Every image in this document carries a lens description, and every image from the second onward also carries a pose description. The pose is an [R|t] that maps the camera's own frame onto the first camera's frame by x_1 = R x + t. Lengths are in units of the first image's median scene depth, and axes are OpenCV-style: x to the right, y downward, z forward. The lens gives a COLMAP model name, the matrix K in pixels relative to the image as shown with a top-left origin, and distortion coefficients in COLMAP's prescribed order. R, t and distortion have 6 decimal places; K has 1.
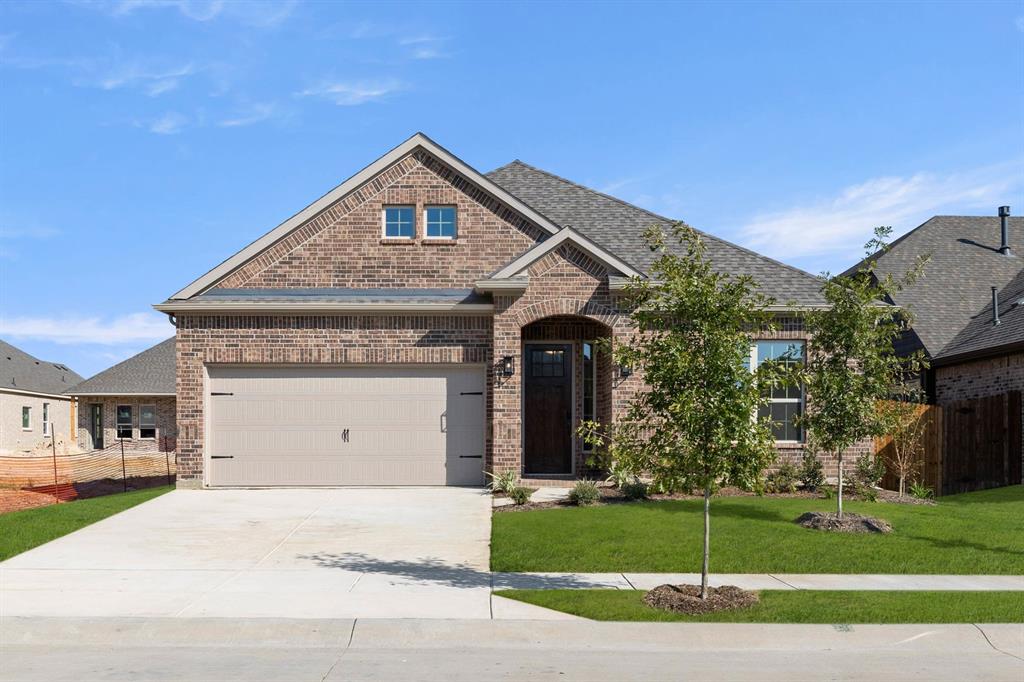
lens RADIAL K [[653.8, 0, 511.9], [0, 653.8, 351.1], [0, 0, 1]] dist [0.003620, 0.001071]
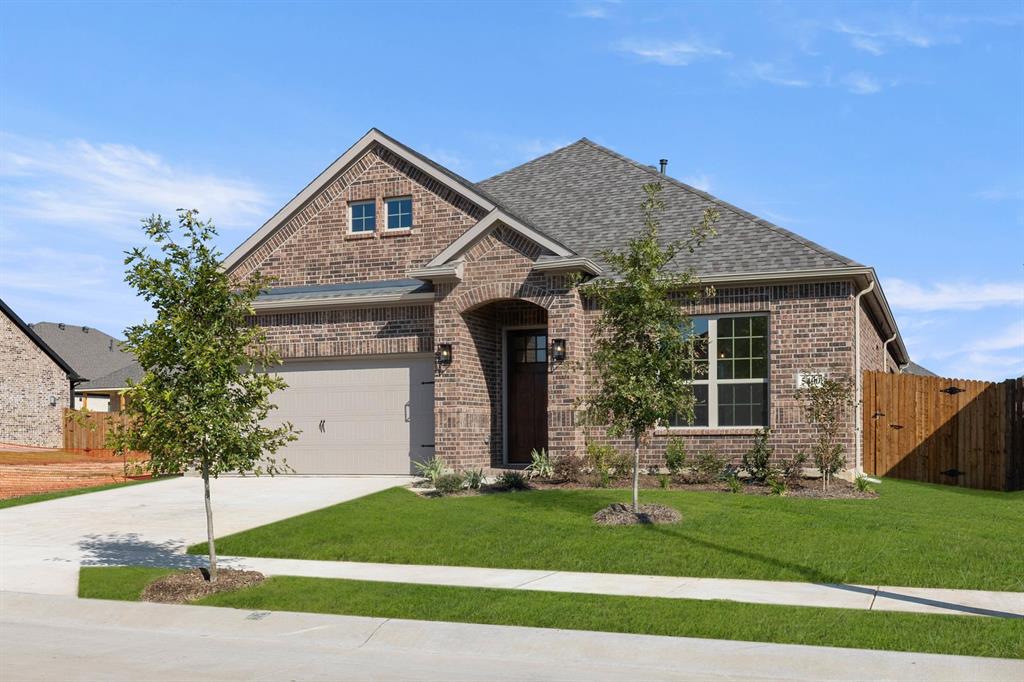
lens RADIAL K [[673.8, 0, 513.5], [0, 673.8, 335.8], [0, 0, 1]] dist [0.002318, 0.002771]
pose [[0.970054, -0.043833, -0.238900, 0.308487], [0.042594, 0.999039, -0.010346, 0.009555], [0.239124, -0.000139, 0.970989, 0.031710]]
